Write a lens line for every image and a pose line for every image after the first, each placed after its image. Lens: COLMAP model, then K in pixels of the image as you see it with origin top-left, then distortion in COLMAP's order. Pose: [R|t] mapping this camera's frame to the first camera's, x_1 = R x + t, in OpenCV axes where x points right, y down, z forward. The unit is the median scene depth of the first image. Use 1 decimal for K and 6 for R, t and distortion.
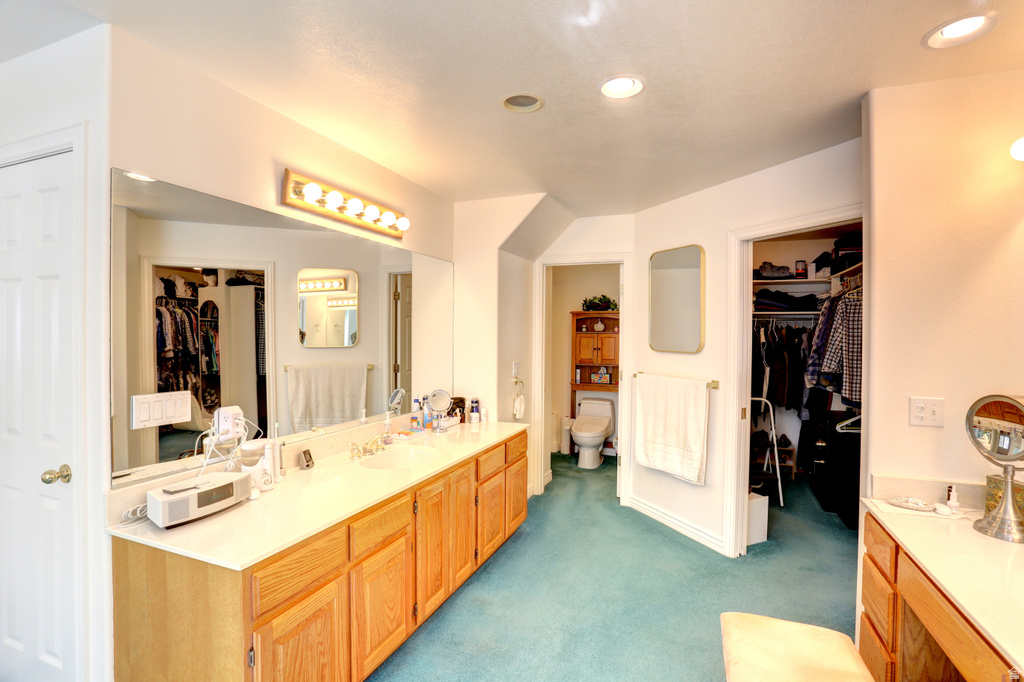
lens RADIAL K [[496.2, 0, 512.0], [0, 496.2, 341.0], [0, 0, 1]] dist [-0.067058, 0.028872]
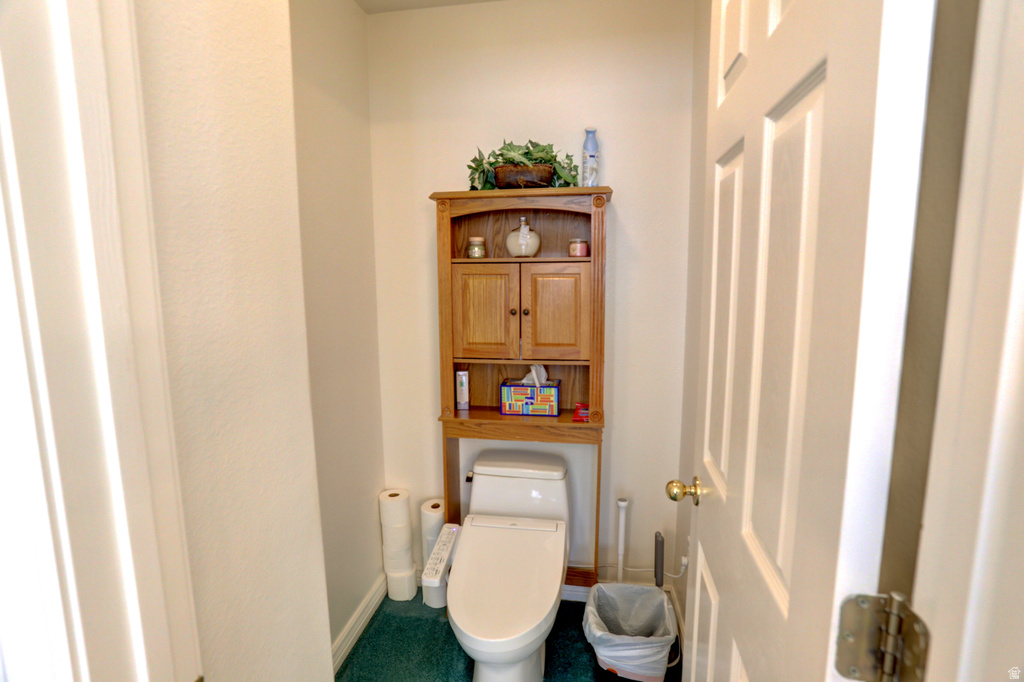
lens RADIAL K [[496.2, 0, 512.0], [0, 496.2, 341.0], [0, 0, 1]] dist [-0.067058, 0.028872]
pose [[0.974237, -0.047681, 0.220430, 0.096300], [0.019277, 0.991424, 0.129256, -0.006553], [-0.224702, -0.121677, 0.966801, 0.690488]]
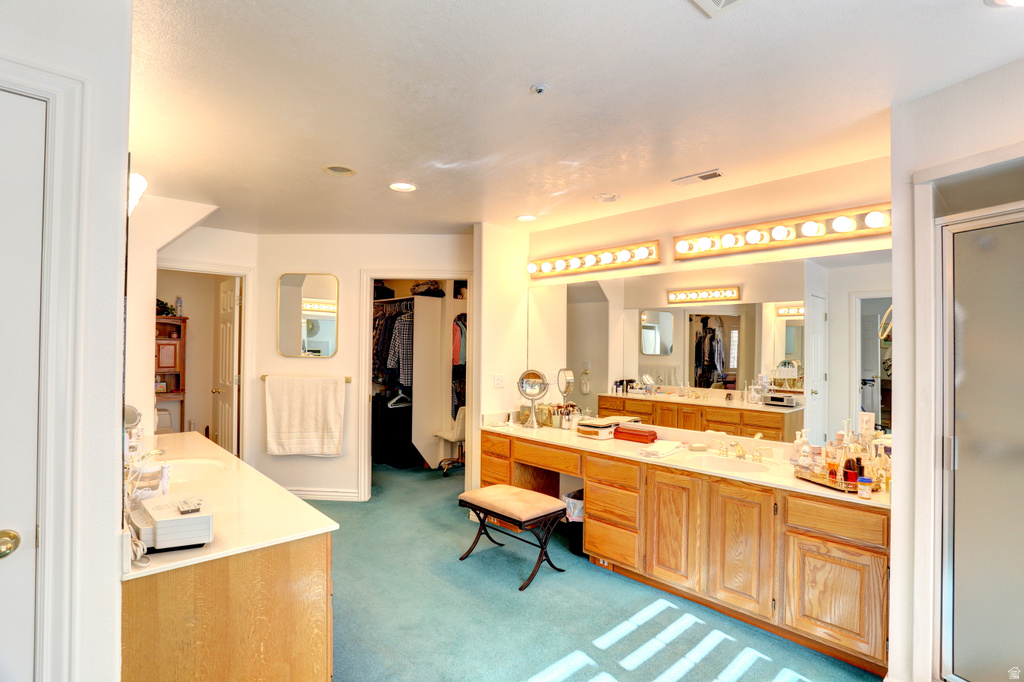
lens RADIAL K [[496.2, 0, 512.0], [0, 496.2, 341.0], [0, 0, 1]] dist [-0.067058, 0.028872]
pose [[0.425826, 0.009082, 0.904759, -0.359234], [0.001186, 0.999943, -0.010595, -0.002211], [-0.904804, 0.005585, 0.425791, 0.002833]]
